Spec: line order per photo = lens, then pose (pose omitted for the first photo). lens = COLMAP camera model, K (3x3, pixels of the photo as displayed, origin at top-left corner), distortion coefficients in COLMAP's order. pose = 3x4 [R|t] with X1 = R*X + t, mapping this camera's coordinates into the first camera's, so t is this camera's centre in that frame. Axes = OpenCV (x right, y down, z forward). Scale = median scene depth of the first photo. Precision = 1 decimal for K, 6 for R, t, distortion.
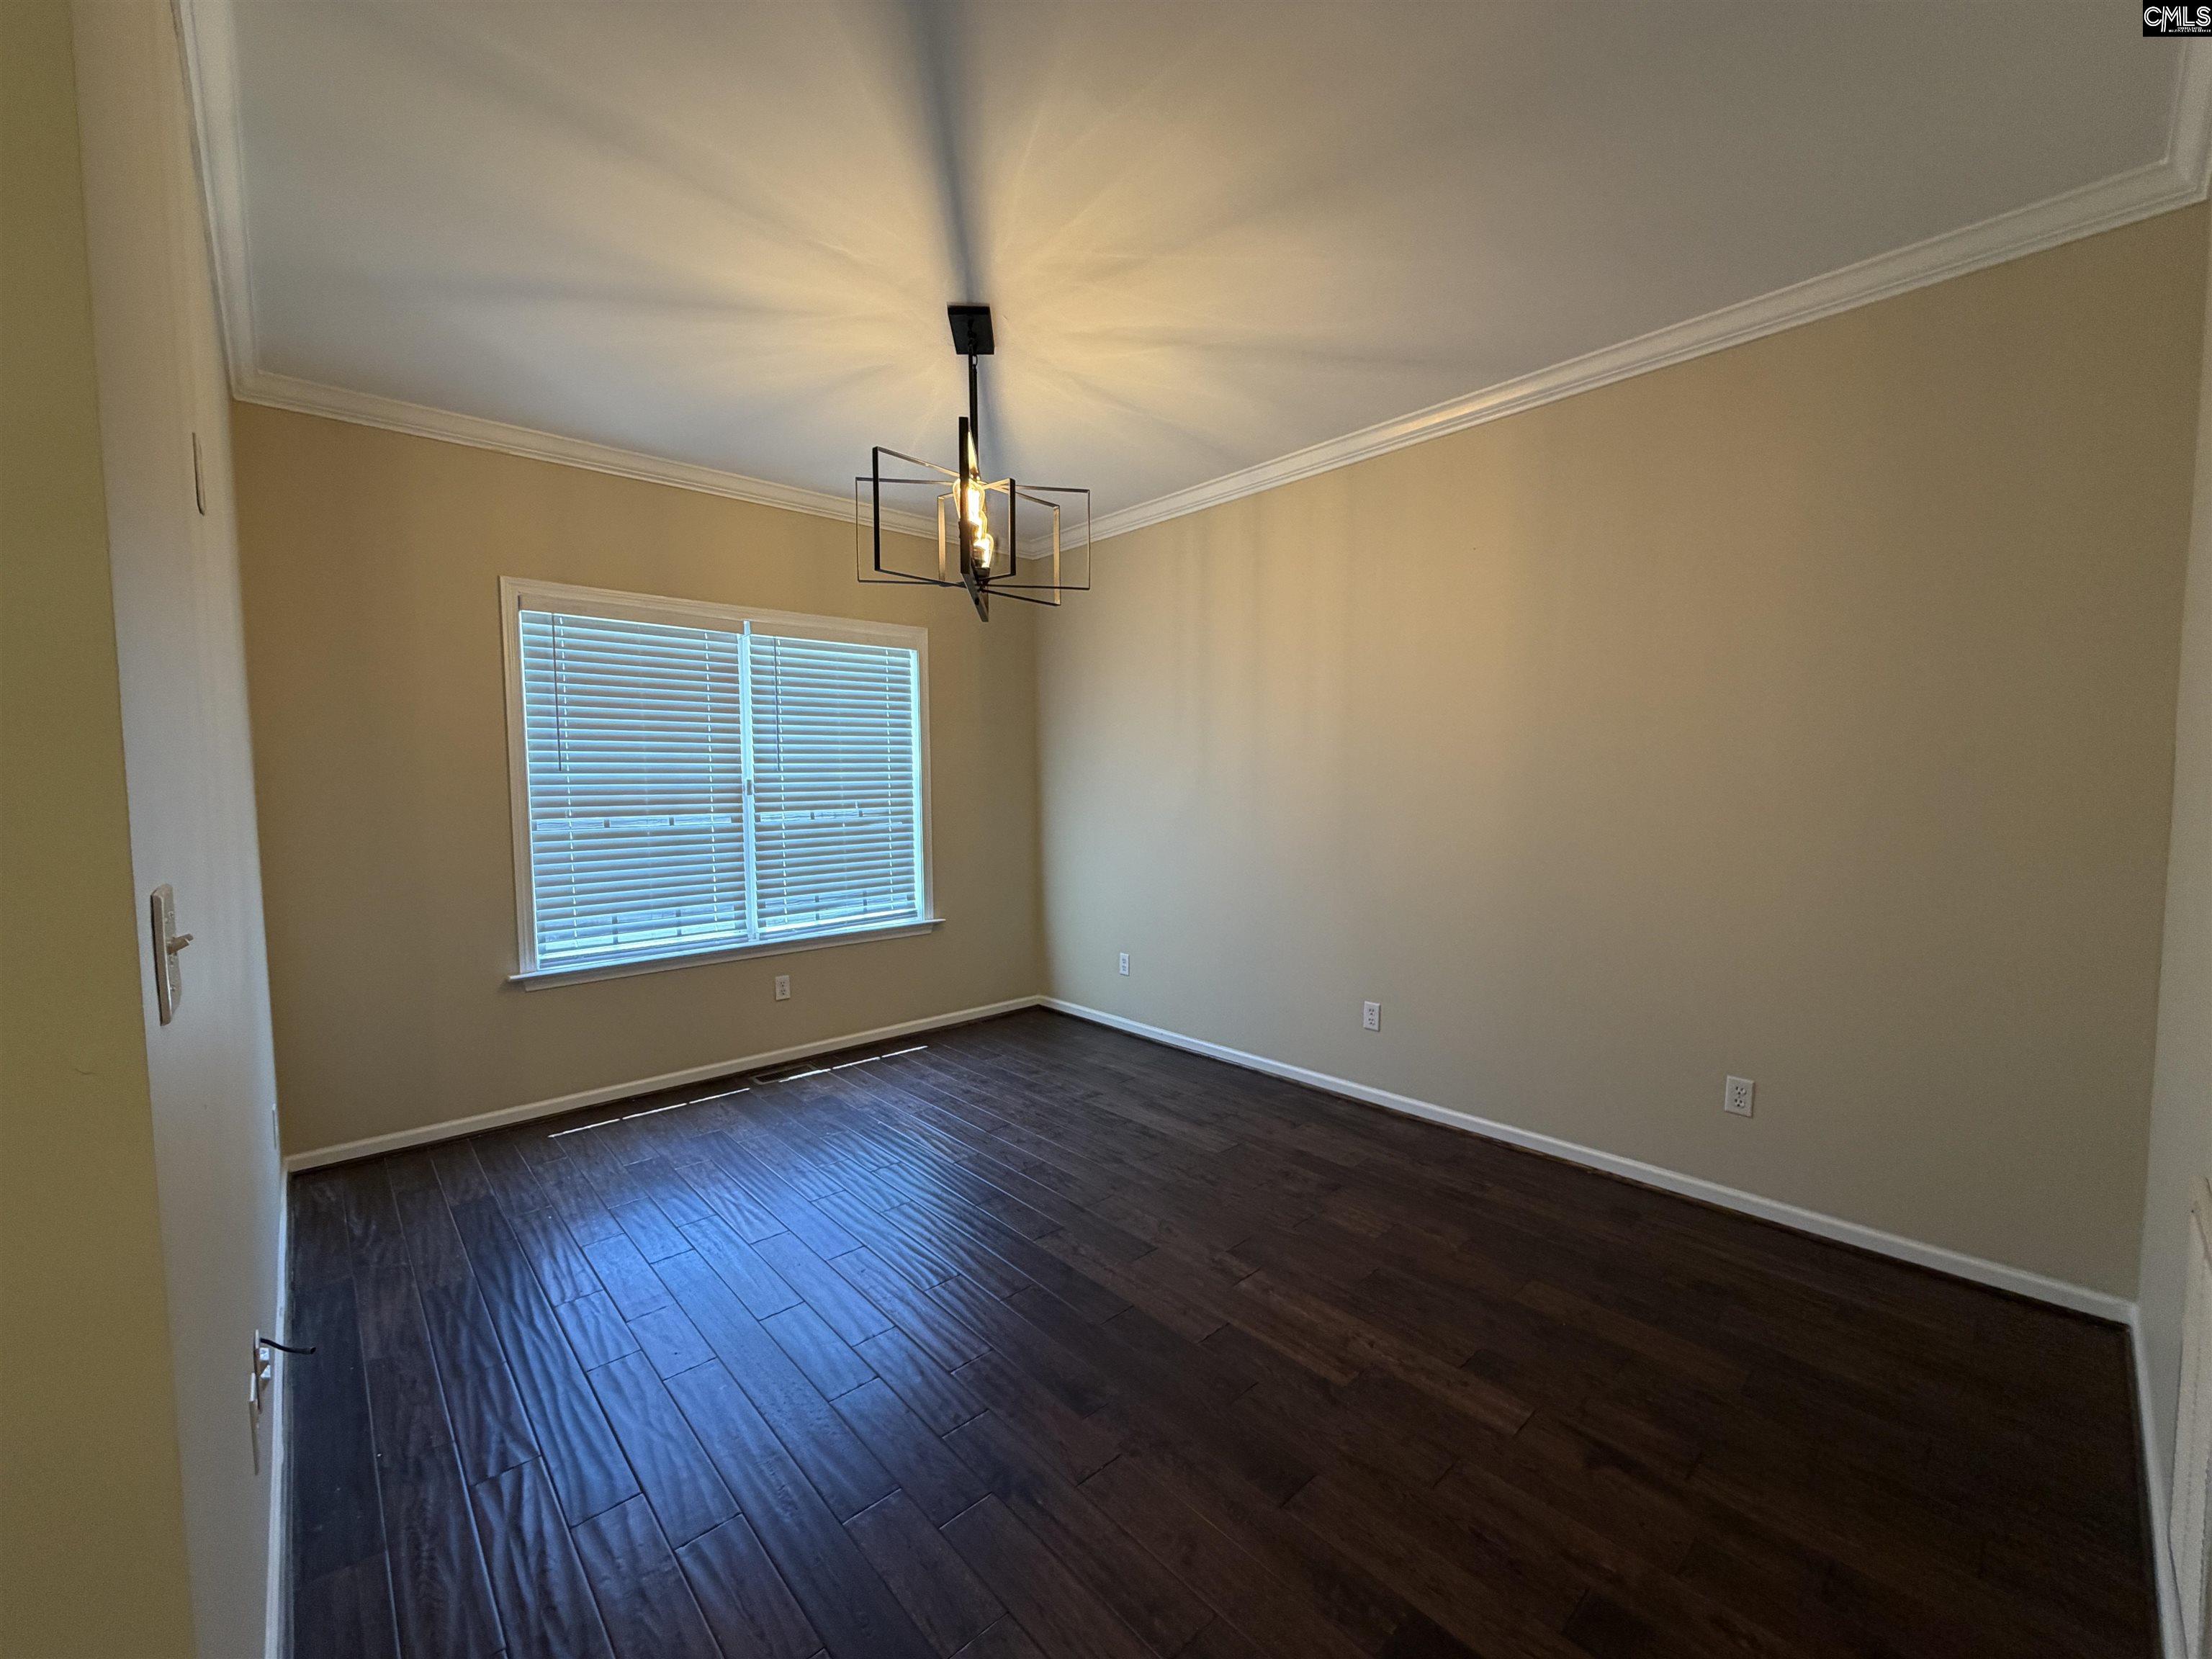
lens RADIAL K [[881.1, 0, 1090.5], [0, 881.1, 834.6], [0, 0, 1]] dist [0.000223, 0.000279]
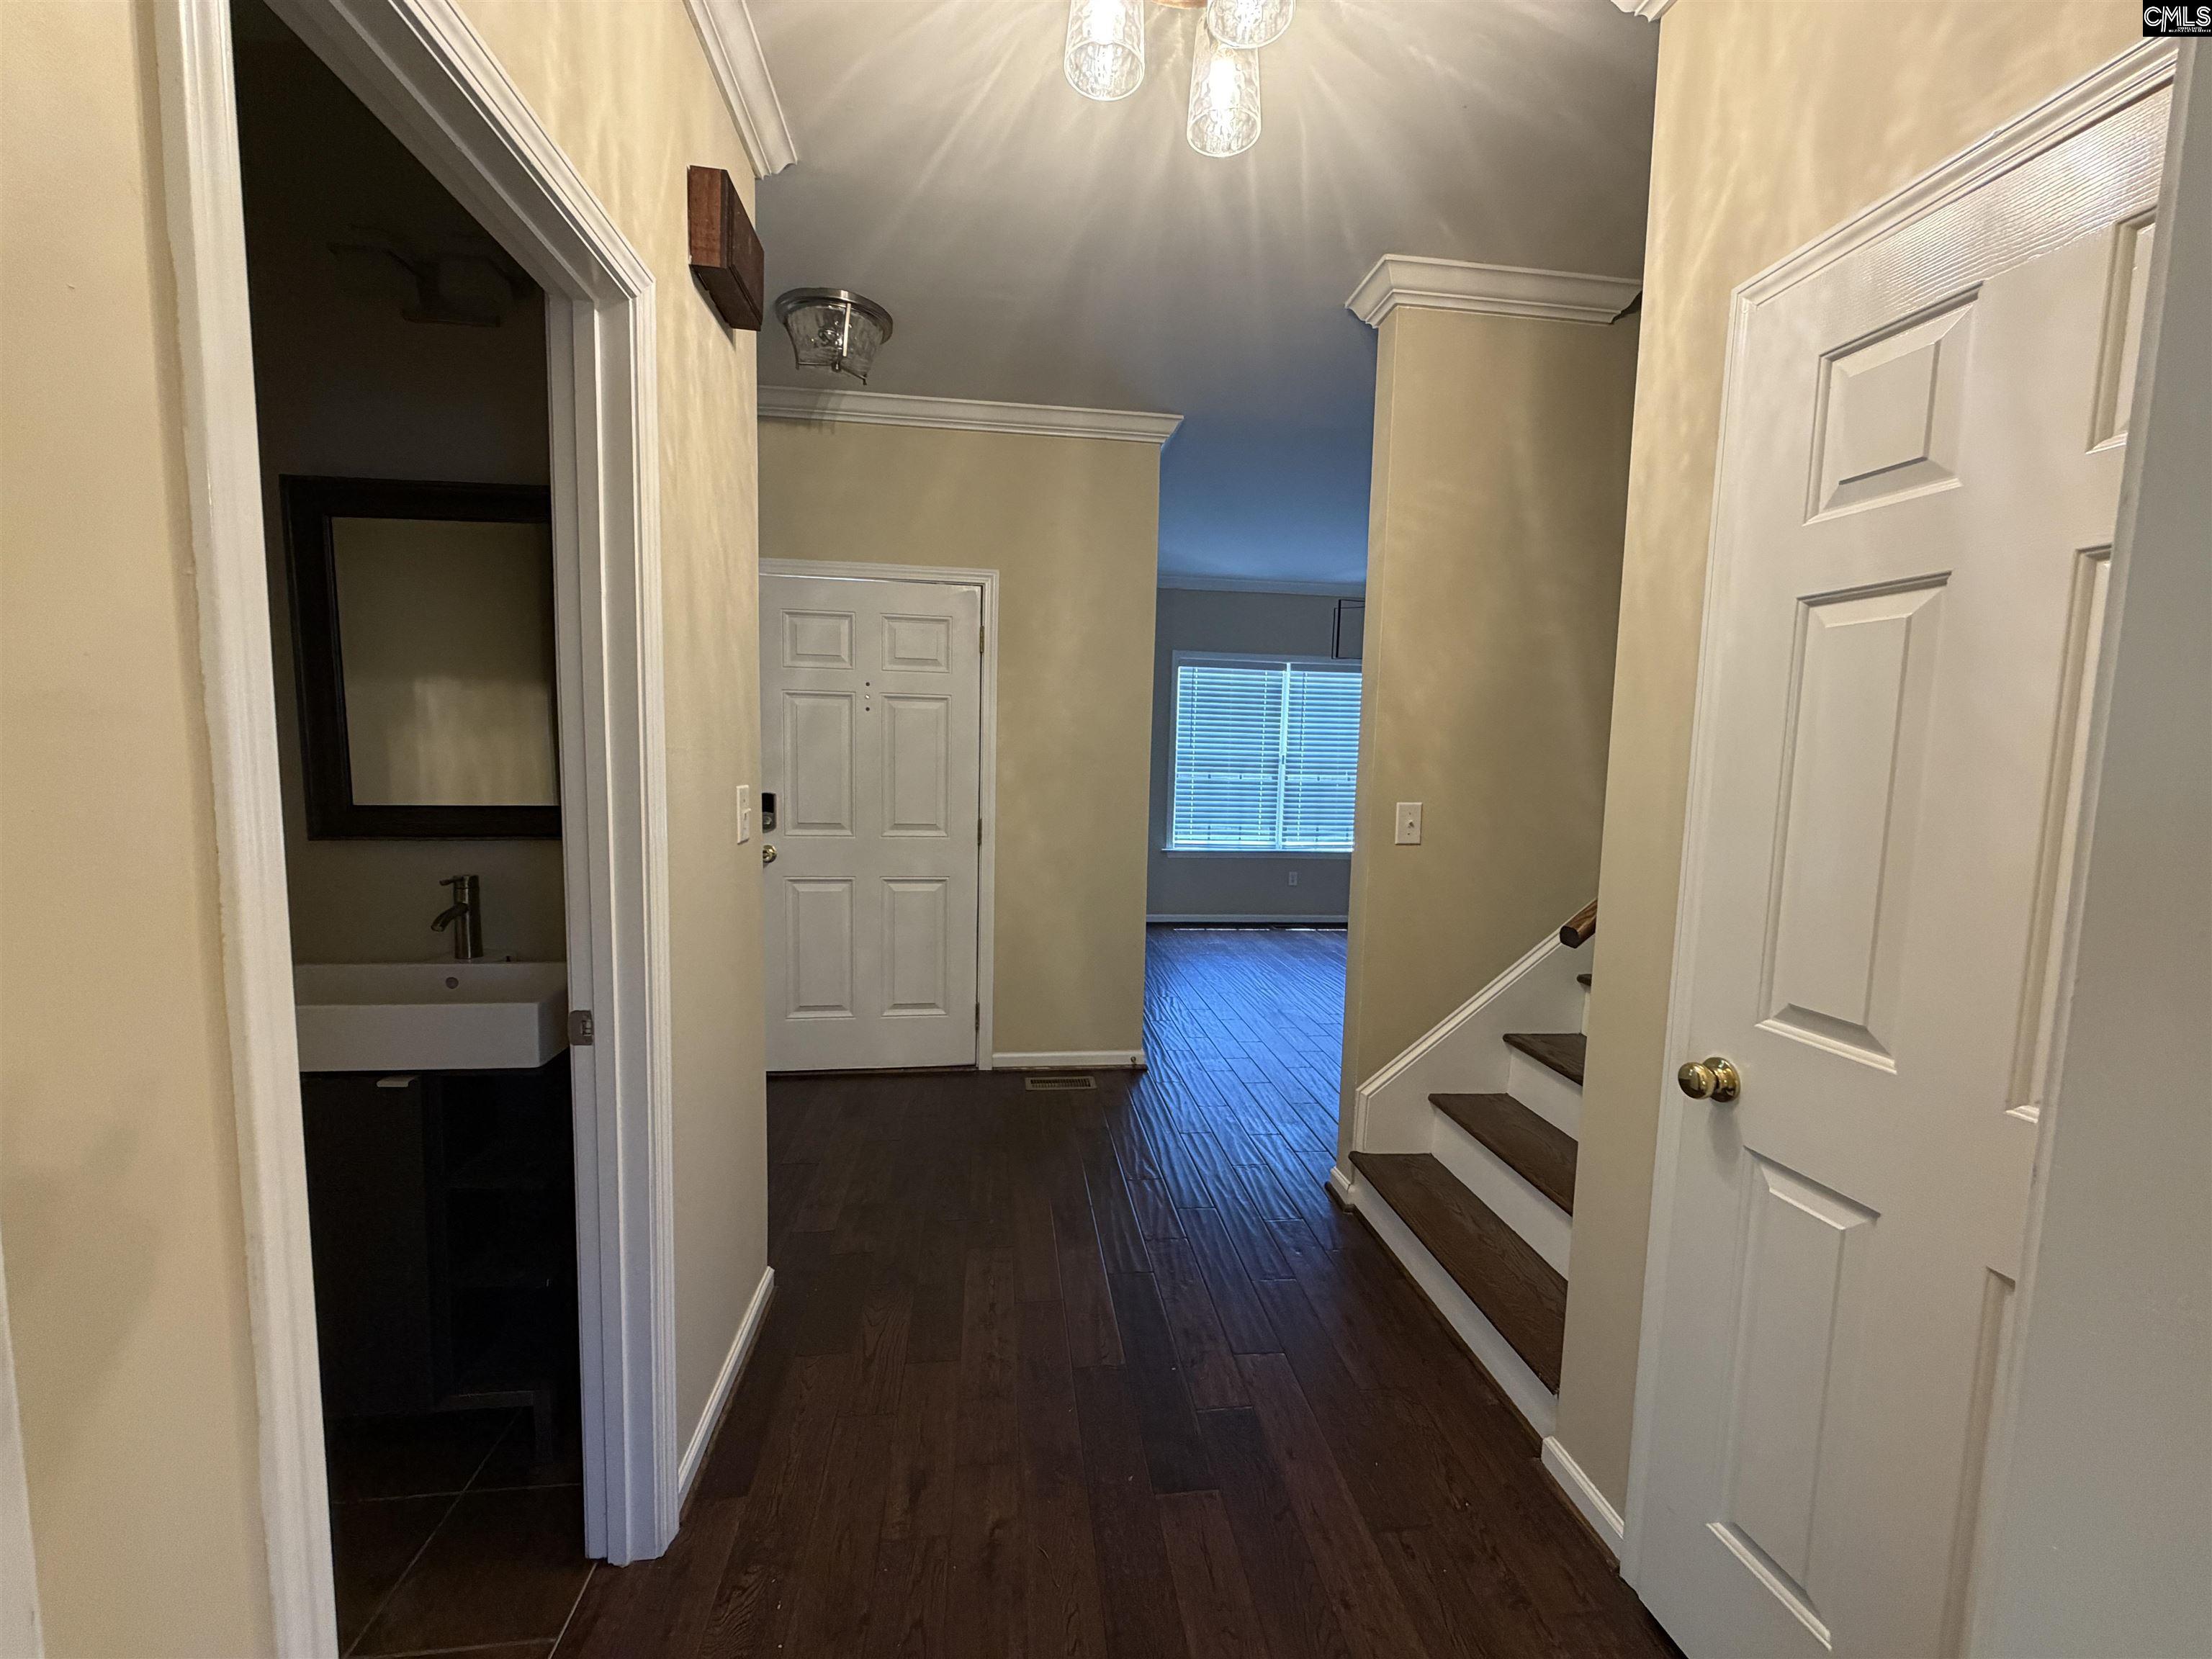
lens RADIAL K [[881.1, 0, 1107.3], [0, 881.1, 830.0], [0, 0, 1]] dist [0.000223, 0.000279]
pose [[0.822285, 0.085802, -0.562570, 0.316633], [-0.069237, 0.996308, 0.050755, 0.020183], [0.564848, -0.002784, 0.825191, -0.627493]]
